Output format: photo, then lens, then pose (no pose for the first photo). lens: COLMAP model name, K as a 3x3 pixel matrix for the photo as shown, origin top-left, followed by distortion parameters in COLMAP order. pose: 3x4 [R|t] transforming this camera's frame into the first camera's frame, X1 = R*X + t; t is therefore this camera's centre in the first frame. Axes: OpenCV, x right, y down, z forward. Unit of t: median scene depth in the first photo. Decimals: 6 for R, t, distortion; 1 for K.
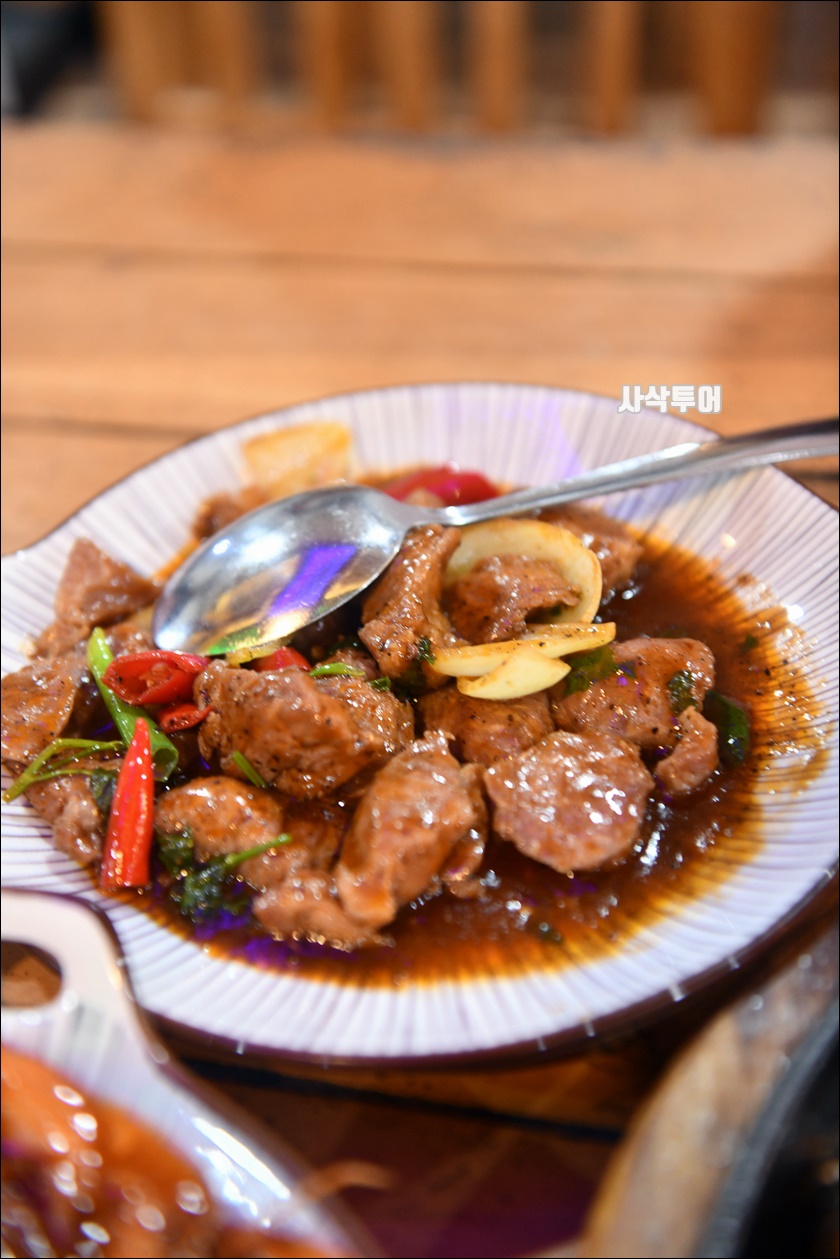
lens RADIAL K [[1679.0, 0, 420.0], [0, 1679.0, 629.5], [0, 0, 1]] dist [0.011085, 0.013008]
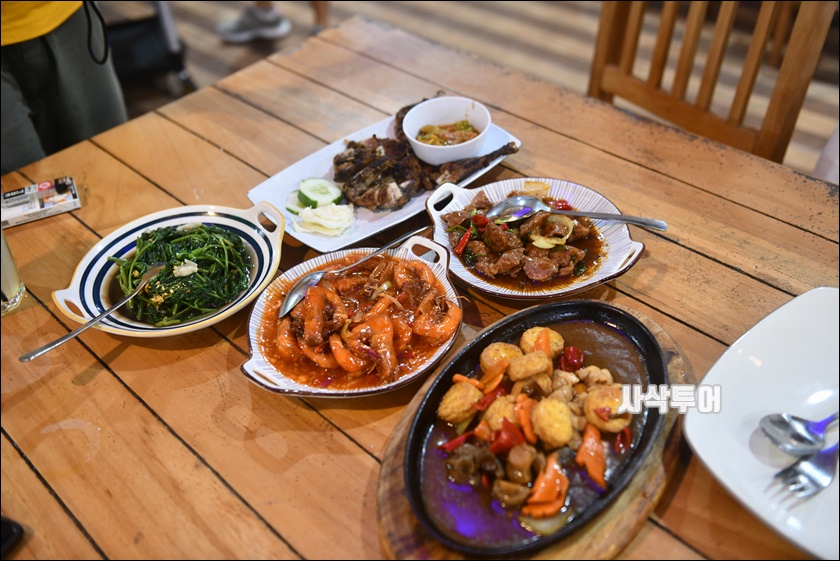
lens RADIAL K [[850.0, 0, 420.0], [0, 850.0, 280.5], [0, 0, 1]] dist [-0.000988, -0.000176]
pose [[0.860954, 0.357249, -0.362122, 0.698036], [-0.331868, 0.933989, 0.132397, -0.084267], [0.385516, 0.006189, 0.922680, -1.490764]]
